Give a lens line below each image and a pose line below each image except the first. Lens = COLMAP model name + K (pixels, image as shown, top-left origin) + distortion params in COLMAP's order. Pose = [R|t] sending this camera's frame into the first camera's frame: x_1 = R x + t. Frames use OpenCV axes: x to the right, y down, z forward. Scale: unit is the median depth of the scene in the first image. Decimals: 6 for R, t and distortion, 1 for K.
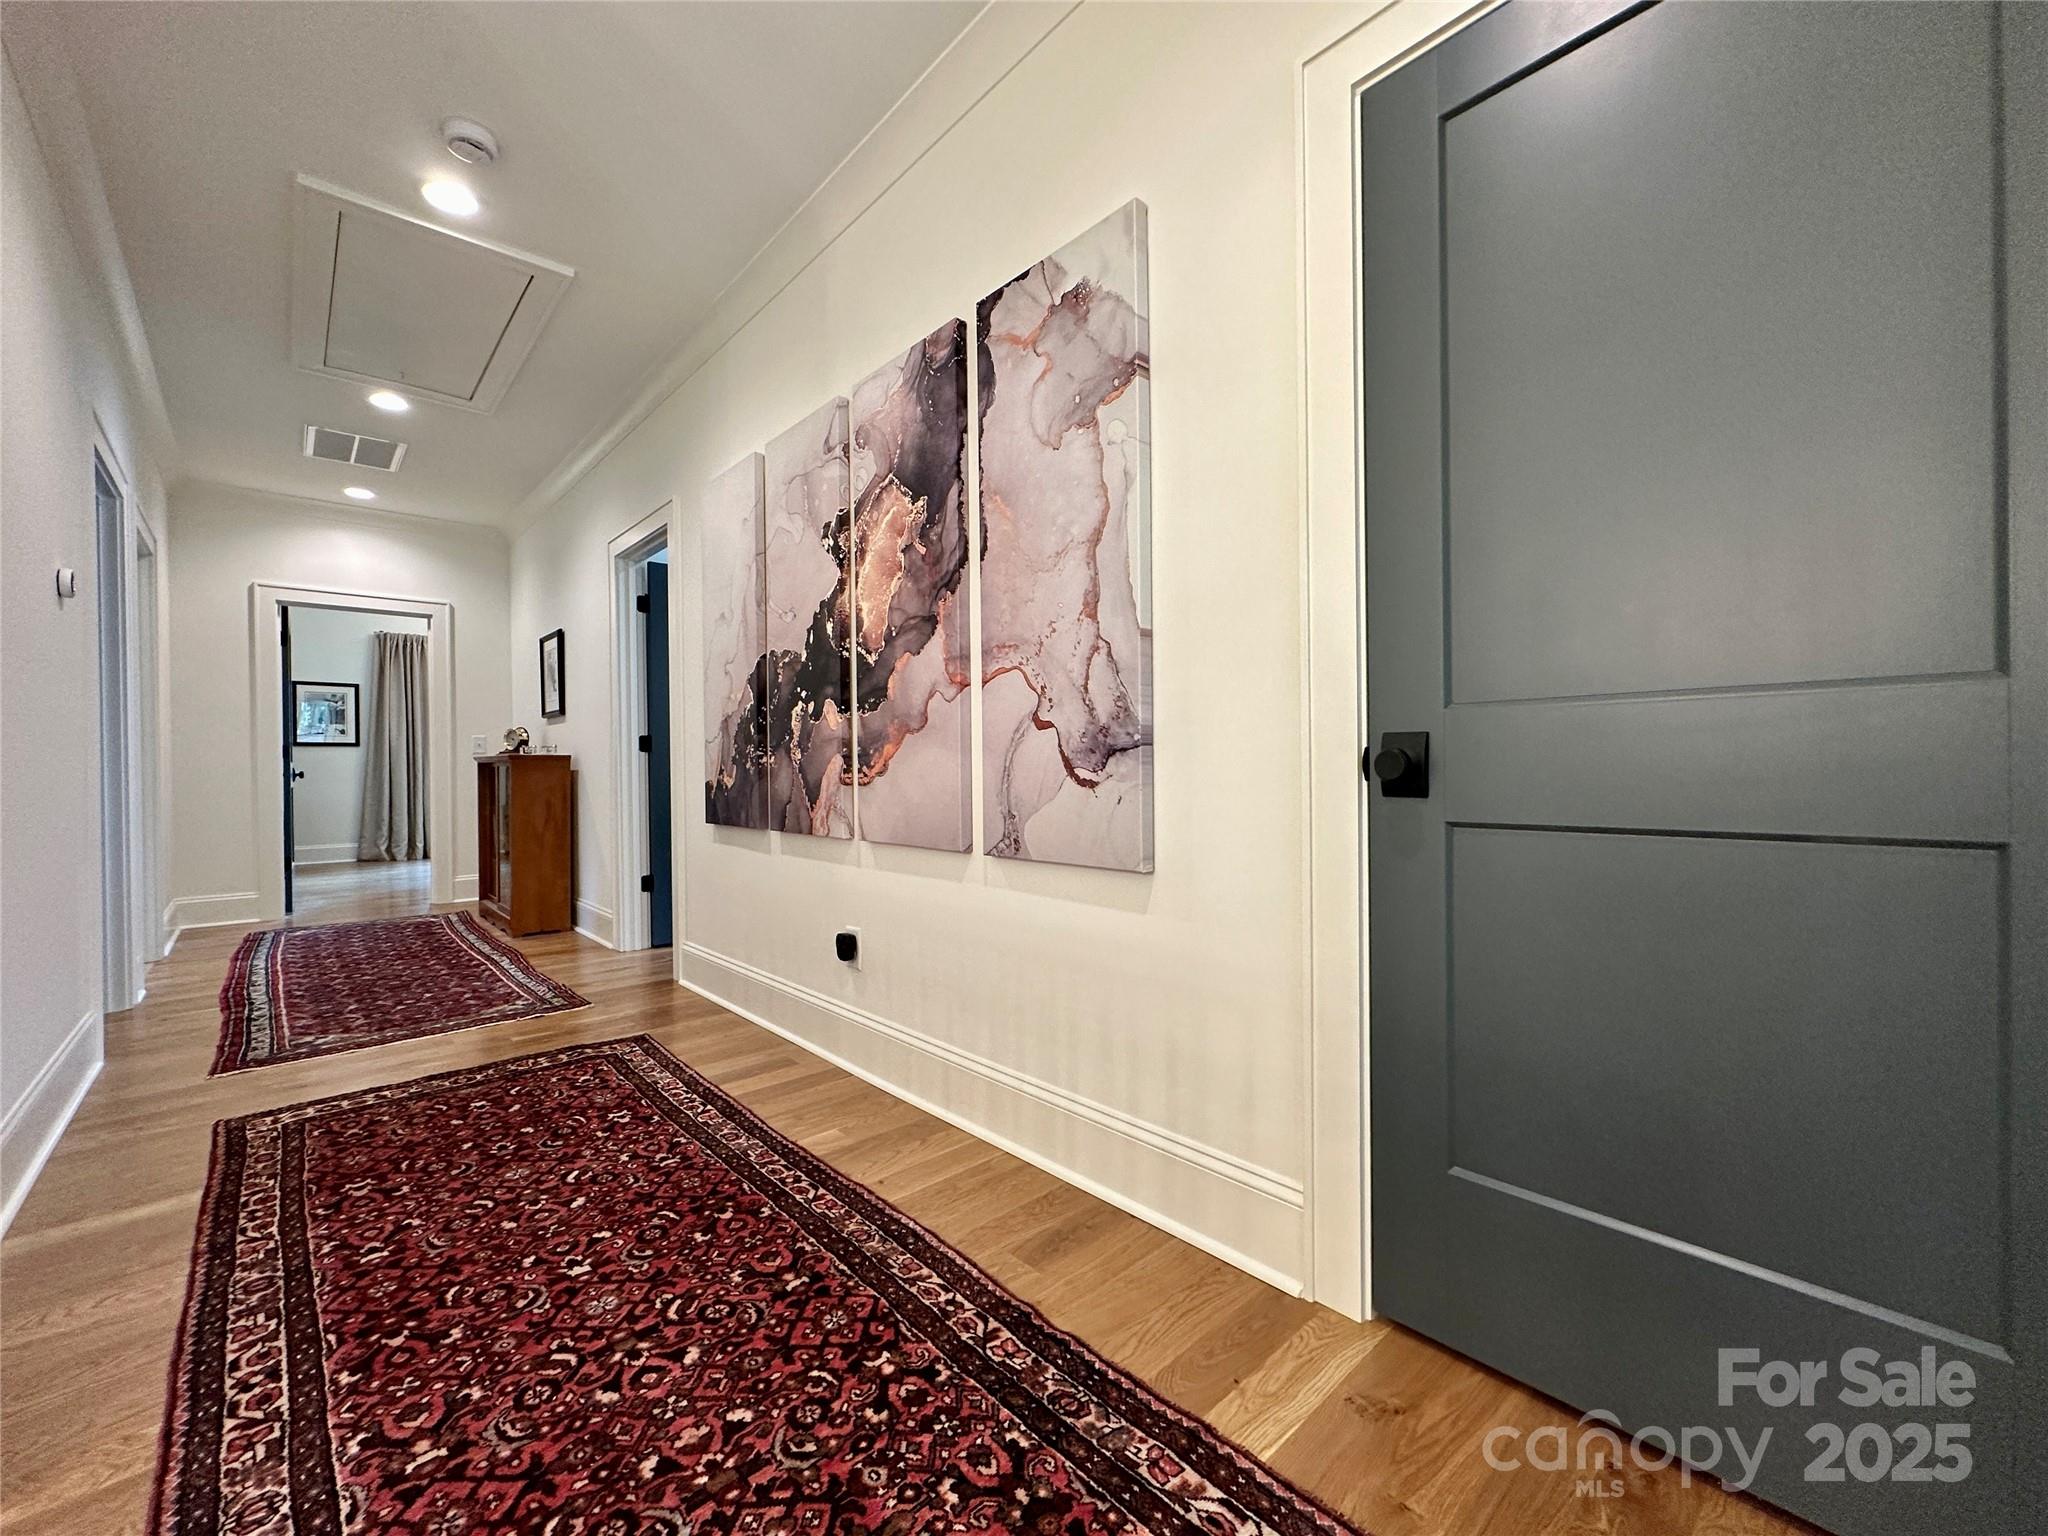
lens RADIAL K [[814.5, 0, 1017.3], [0, 814.5, 755.0], [0, 0, 1]] dist [-0.003324, 0.000944]
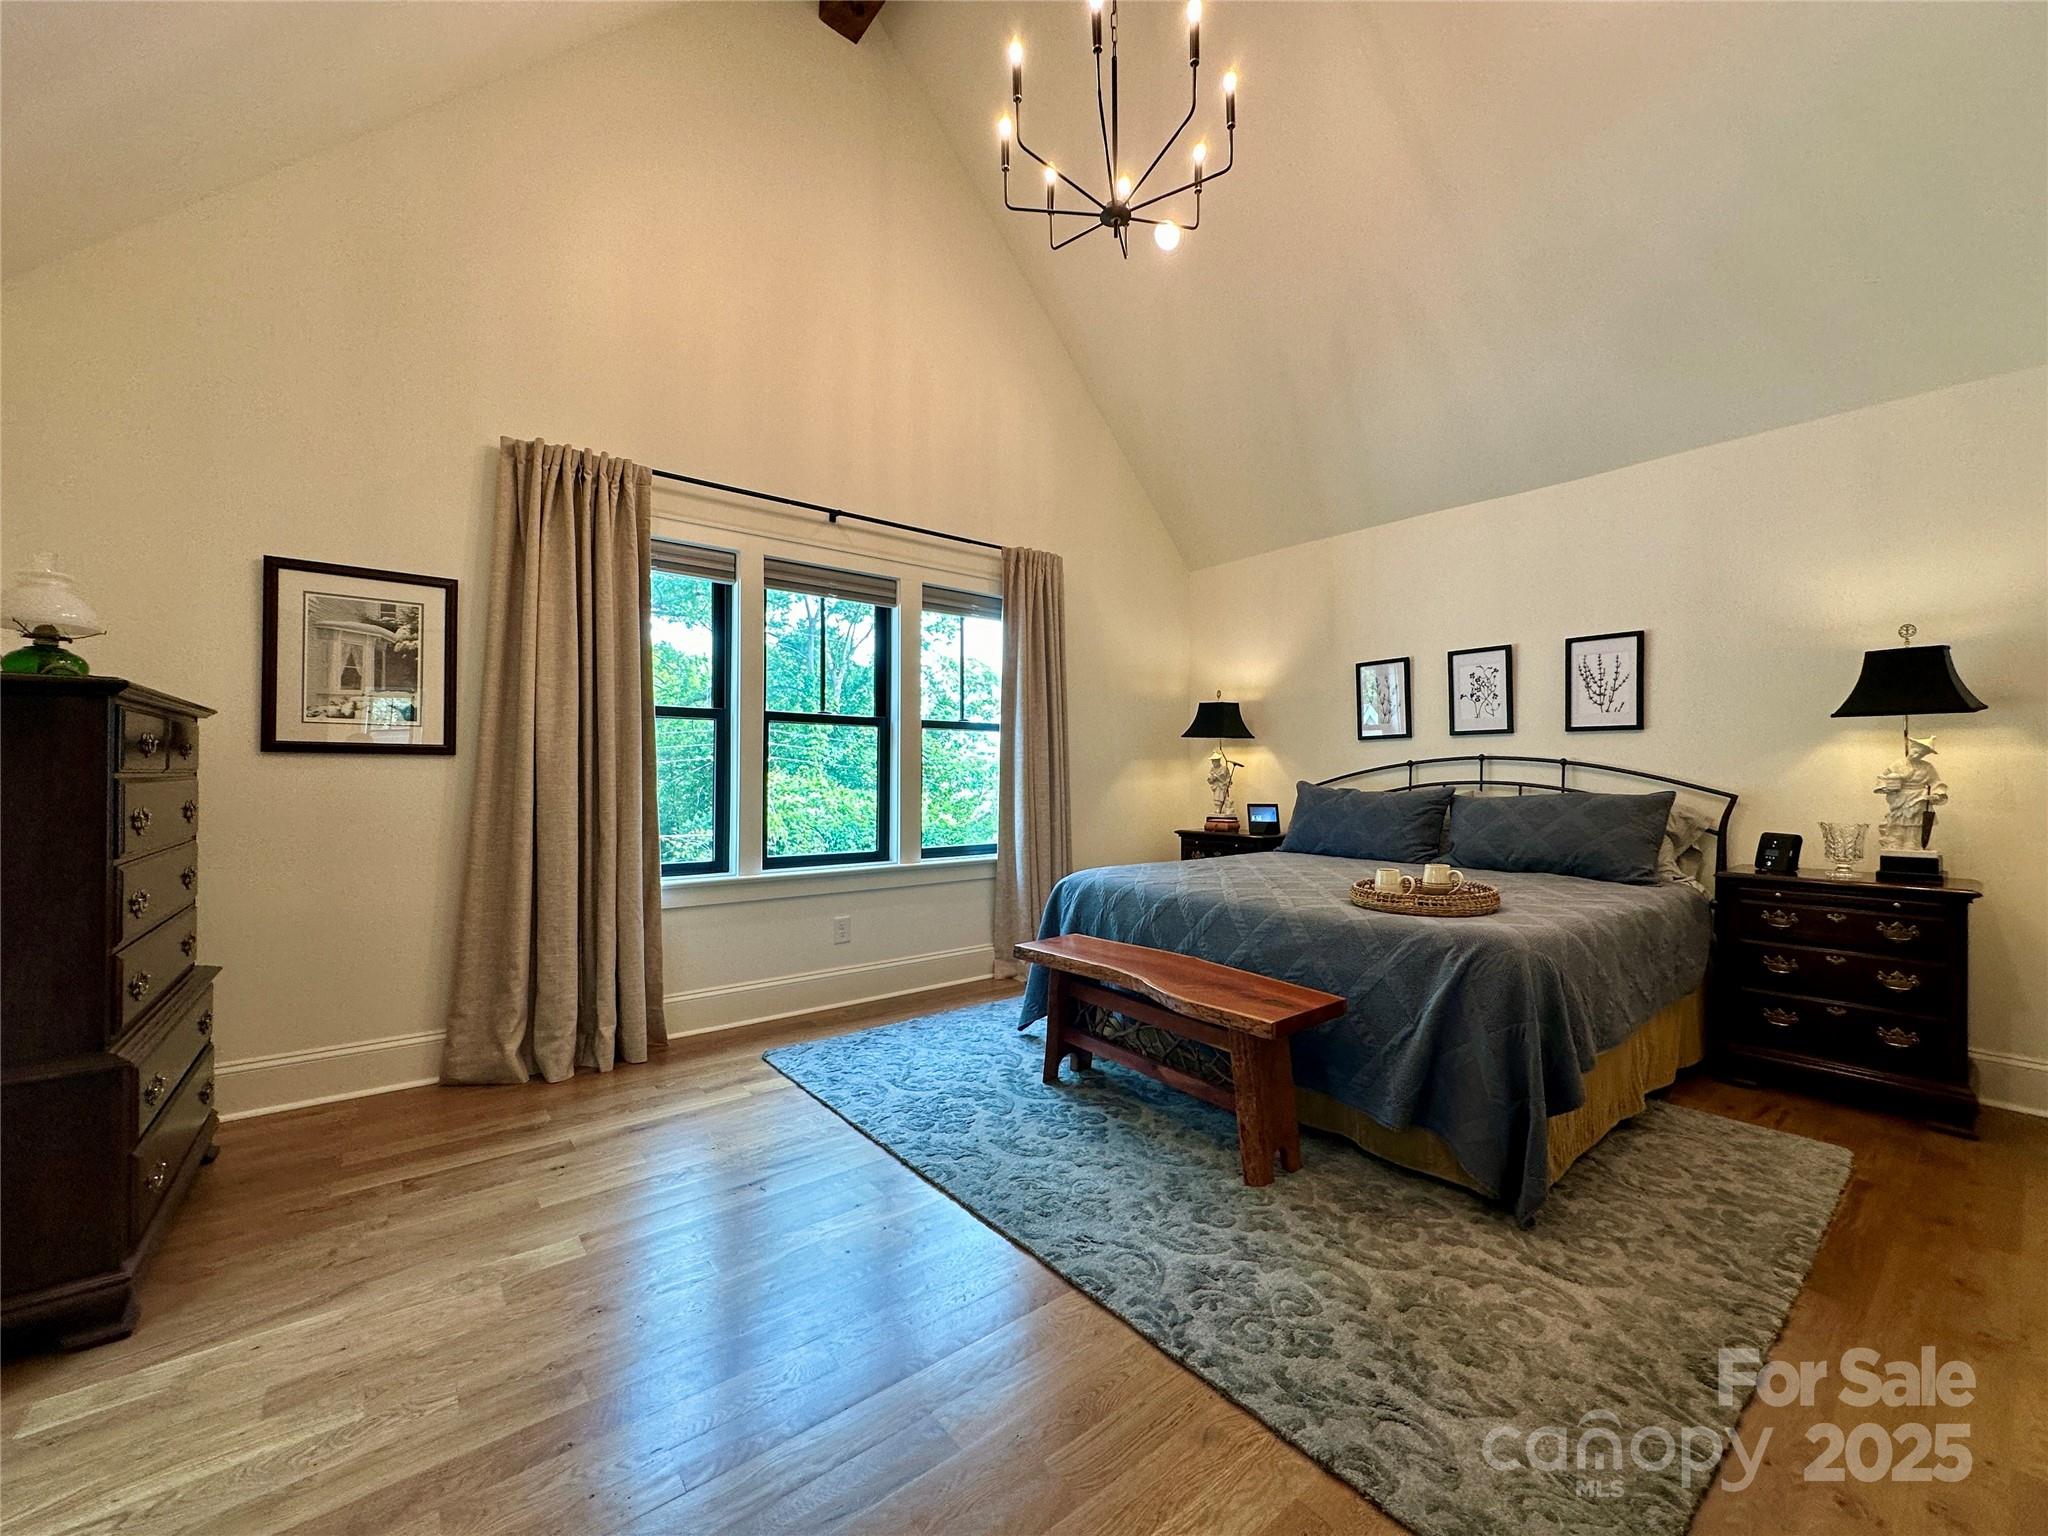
lens RADIAL K [[814.5, 0, 1023.9], [0, 814.5, 774.8], [0, 0, 1]] dist [-0.003324, 0.000944]
pose [[0.997236, 0.014022, -0.072969, -0.533958], [-0.014896, 0.999824, -0.011449, -0.002610], [0.072796, 0.012504, 0.997268, 0.661880]]
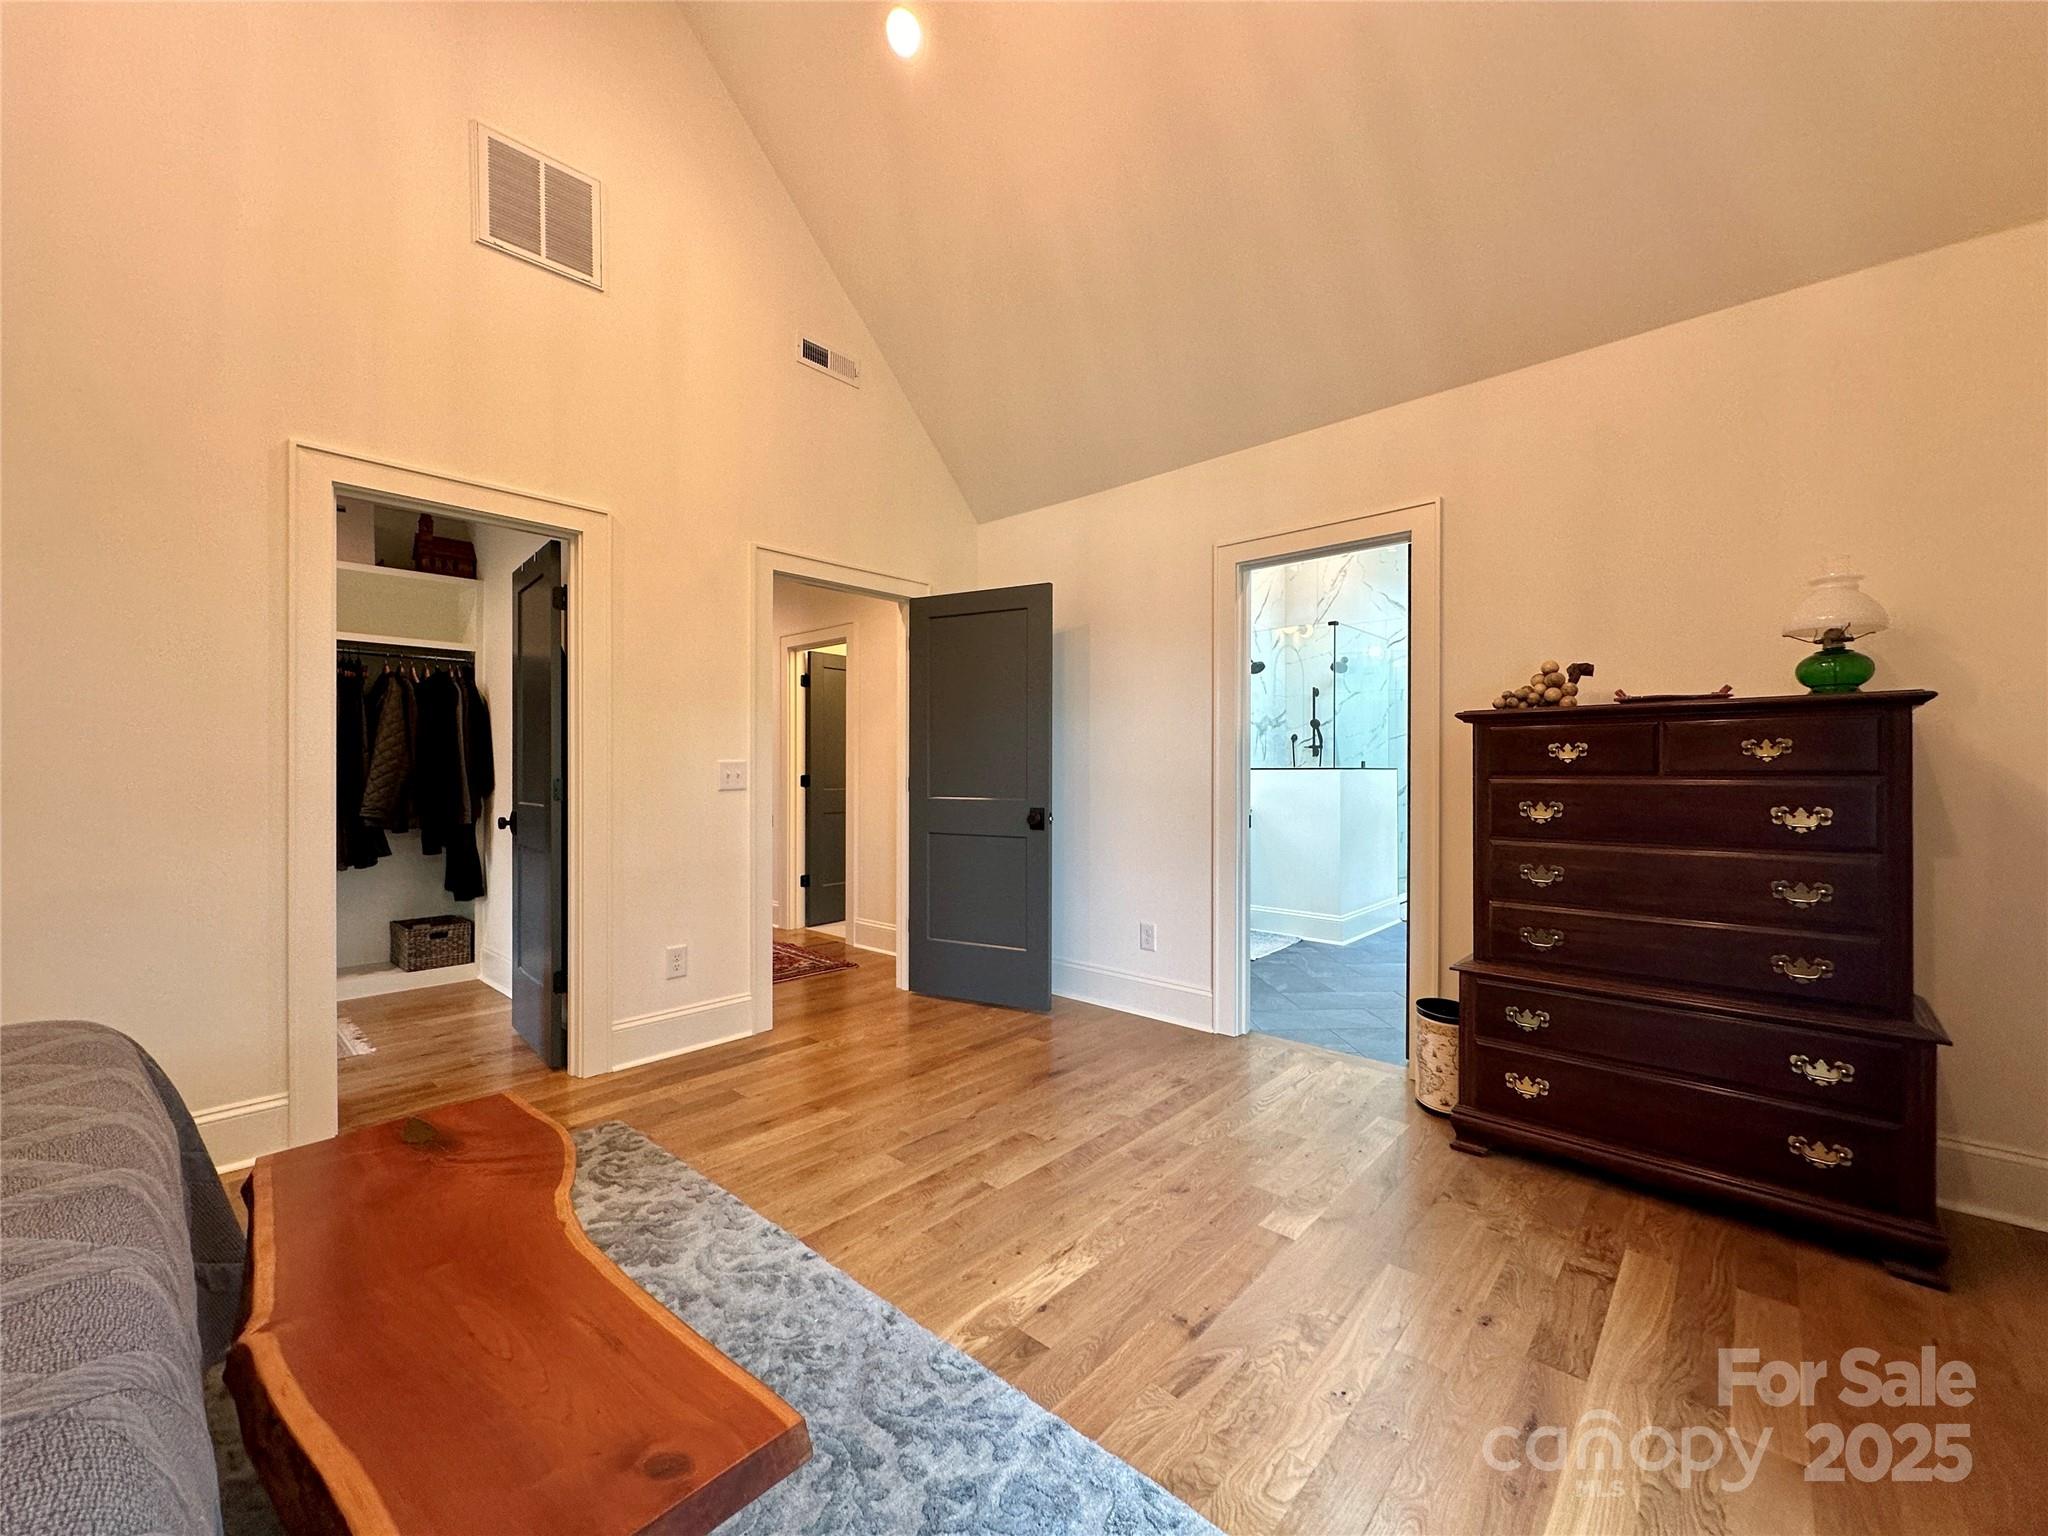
lens RADIAL K [[814.5, 0, 1030.1], [0, 814.5, 769.8], [0, 0, 1]] dist [-0.003324, 0.000944]
pose [[-0.995719, 0.009216, -0.091970, -0.581950], [0.008524, 0.999932, 0.007919, -0.007272], [0.092037, 0.007101, -0.995730, 1.111534]]
